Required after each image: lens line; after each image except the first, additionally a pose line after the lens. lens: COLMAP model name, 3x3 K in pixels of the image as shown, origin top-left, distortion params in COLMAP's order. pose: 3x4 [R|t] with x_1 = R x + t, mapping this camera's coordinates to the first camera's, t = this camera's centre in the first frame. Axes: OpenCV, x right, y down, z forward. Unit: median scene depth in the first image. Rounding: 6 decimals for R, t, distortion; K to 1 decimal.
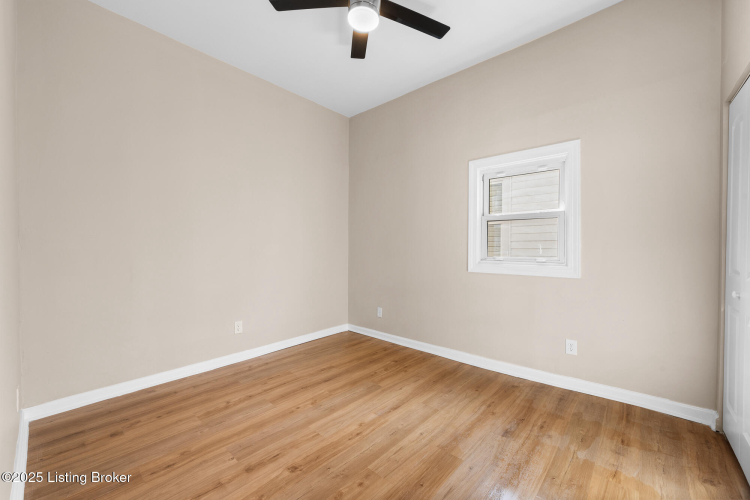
lens RADIAL K [[292.5, 0, 369.7], [0, 292.5, 251.0], [0, 0, 1]] dist [-0.001299, -0.000216]
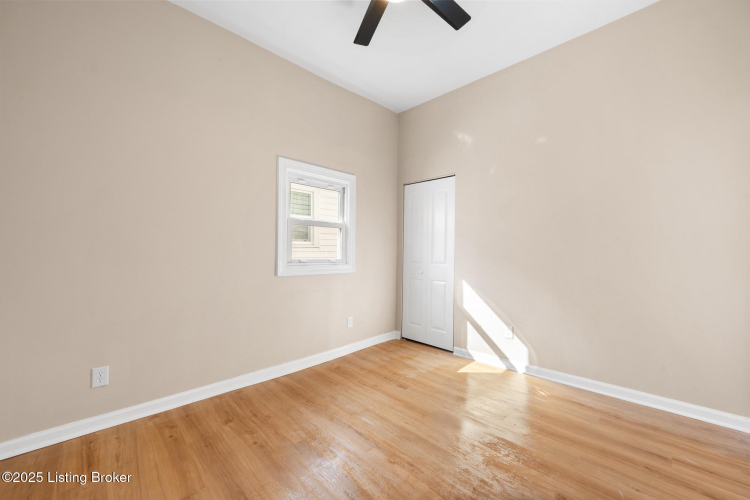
lens RADIAL K [[292.5, 0, 369.3], [0, 292.5, 249.7], [0, 0, 1]] dist [-0.001299, -0.000216]
pose [[0.088411, 0.006001, 0.996066, -0.704837], [0.009540, 0.999931, -0.006871, -0.004489], [-0.996038, 0.010110, 0.088348, 0.800295]]
